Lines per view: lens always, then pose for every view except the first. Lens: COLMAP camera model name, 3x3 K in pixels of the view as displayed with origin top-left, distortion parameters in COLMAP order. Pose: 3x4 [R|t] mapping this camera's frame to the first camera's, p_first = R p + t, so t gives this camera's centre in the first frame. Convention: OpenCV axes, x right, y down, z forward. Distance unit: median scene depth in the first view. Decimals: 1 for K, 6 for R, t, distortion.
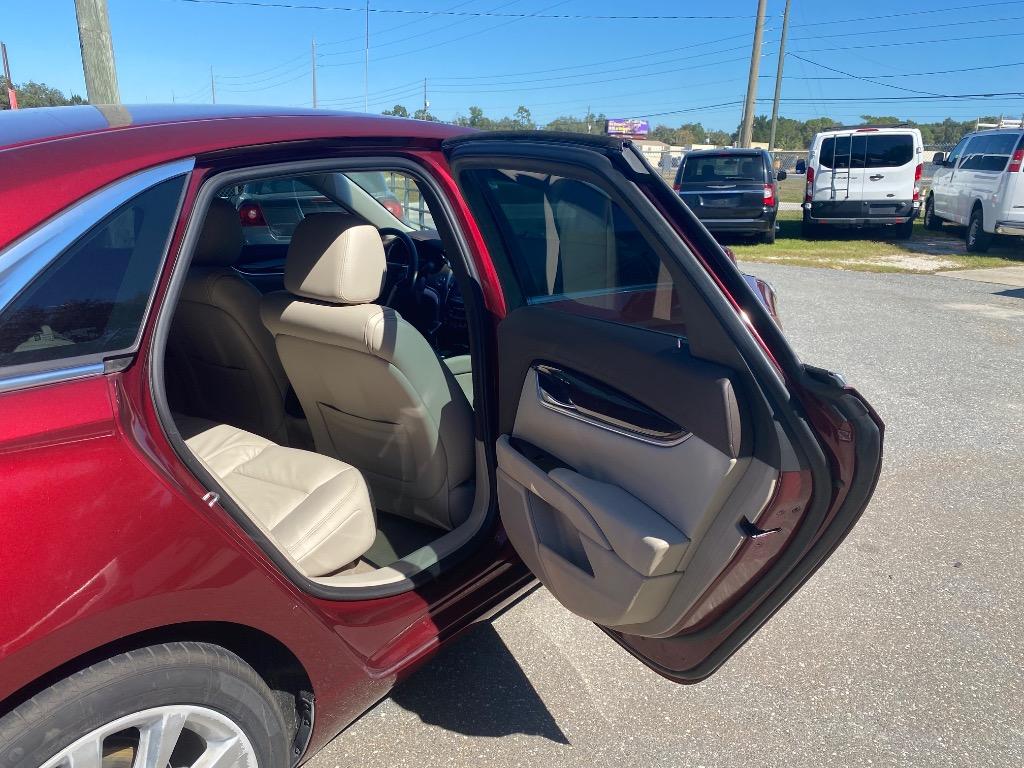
lens RADIAL K [[782.7, 0, 514.4], [0, 782.7, 393.8], [0, 0, 1]] dist [0.011886, -0.018316]
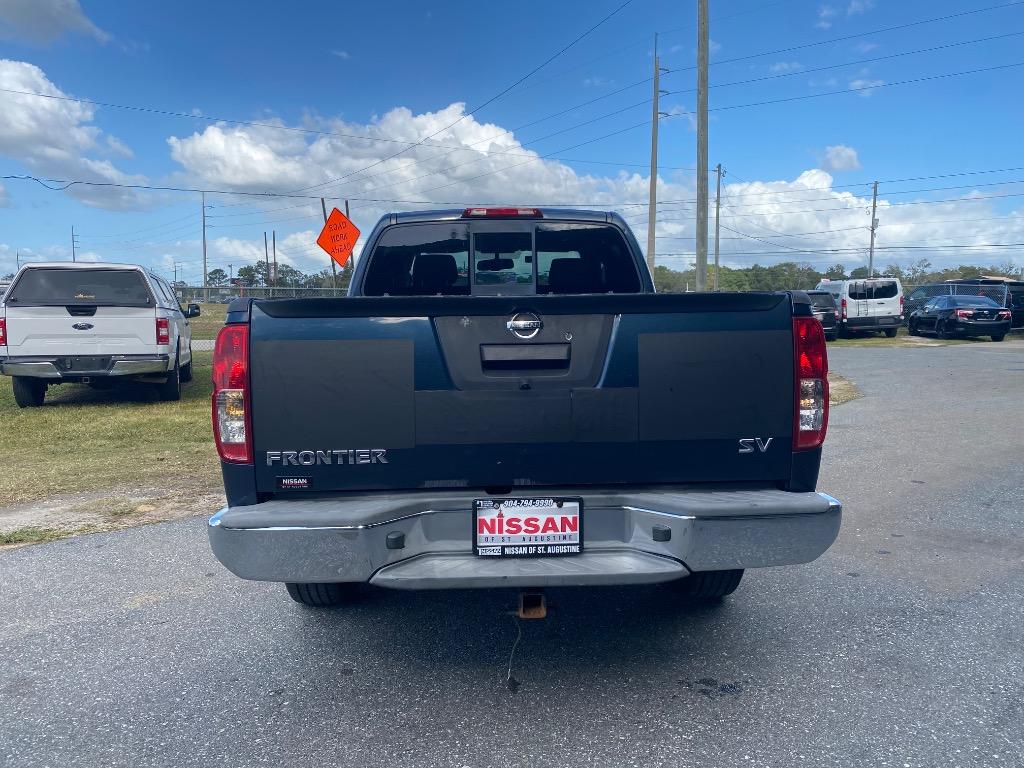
lens RADIAL K [[782.7, 0, 505.9], [0, 782.7, 381.5], [0, 0, 1]] dist [0.011886, -0.018316]
pose [[0.980671, -0.044699, 0.190488, -0.733090], [0.080815, 0.979166, -0.186287, 0.166349], [-0.178192, 0.198081, 0.963852, -0.553886]]
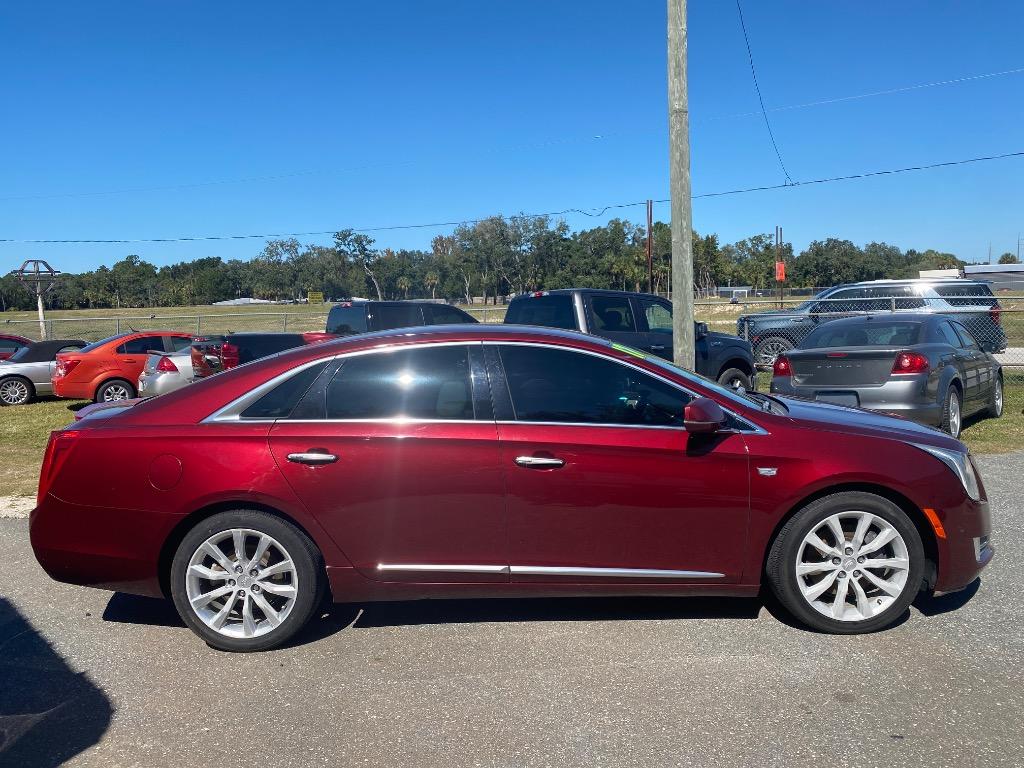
lens RADIAL K [[782.7, 0, 513.4], [0, 782.7, 381.7], [0, 0, 1]] dist [0.011886, -0.018316]
pose [[0.578856, 0.035352, -0.814663, 0.214463], [-0.194300, 0.976263, -0.095694, -0.005288], [0.791943, 0.213682, 0.571985, -0.006478]]
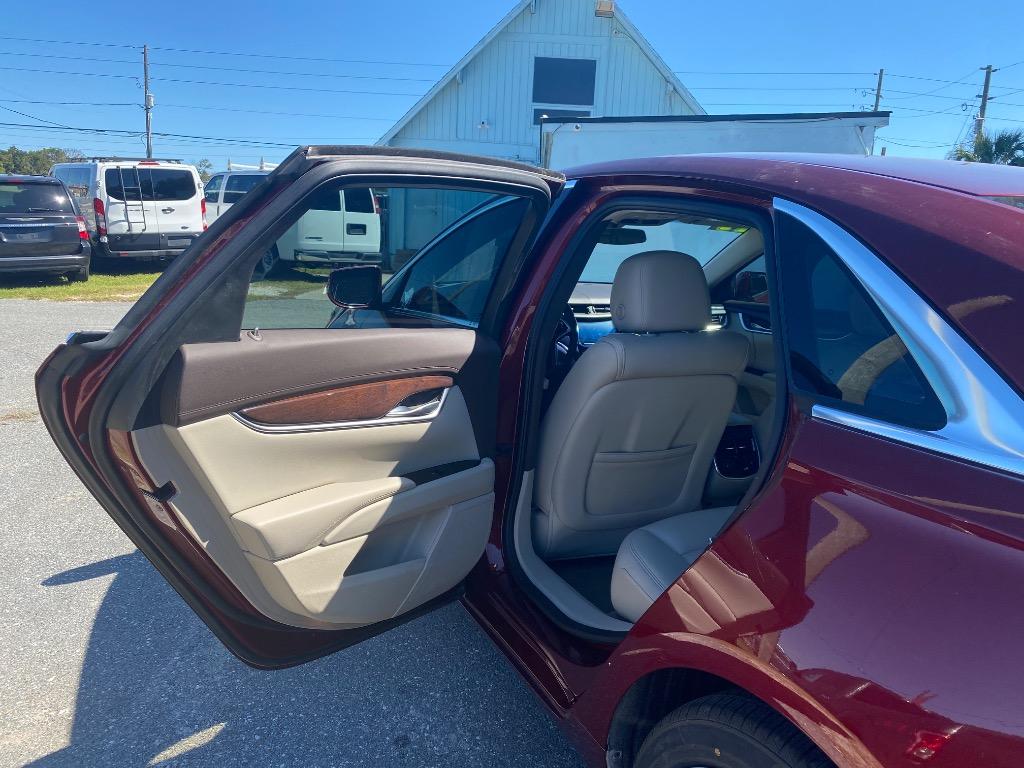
lens RADIAL K [[782.7, 0, 505.4], [0, 782.7, 383.3], [0, 0, 1]] dist [0.011886, -0.018316]
pose [[0.505621, -0.172585, 0.845317, -0.208868], [0.212719, 0.974478, 0.071719, -0.037675], [-0.836121, 0.143553, 0.529429, 0.128859]]
